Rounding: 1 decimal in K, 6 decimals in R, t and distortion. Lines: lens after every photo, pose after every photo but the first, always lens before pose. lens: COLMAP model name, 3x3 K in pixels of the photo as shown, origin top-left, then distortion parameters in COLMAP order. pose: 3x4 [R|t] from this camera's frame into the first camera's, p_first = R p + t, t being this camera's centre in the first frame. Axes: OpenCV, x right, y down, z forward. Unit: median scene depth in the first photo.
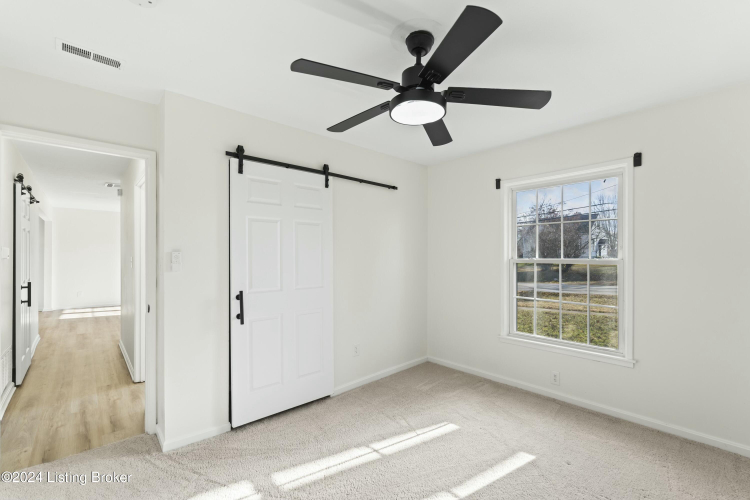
lens RADIAL K [[320.7, 0, 374.9], [0, 320.7, 253.1], [0, 0, 1]] dist [0.000892, 0.000059]
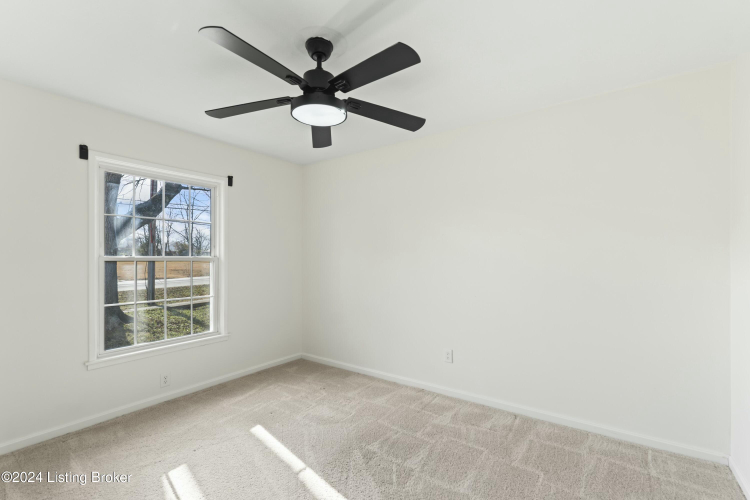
lens RADIAL K [[330.0, 0, 376.1], [0, 330.0, 255.5], [0, 0, 1]] dist [-0.002103, -0.000148]
pose [[-0.207879, 0.001772, 0.978153, -0.608898], [-0.013538, 0.999897, -0.004688, 0.011529], [-0.978061, -0.014217, -0.207834, 0.667706]]
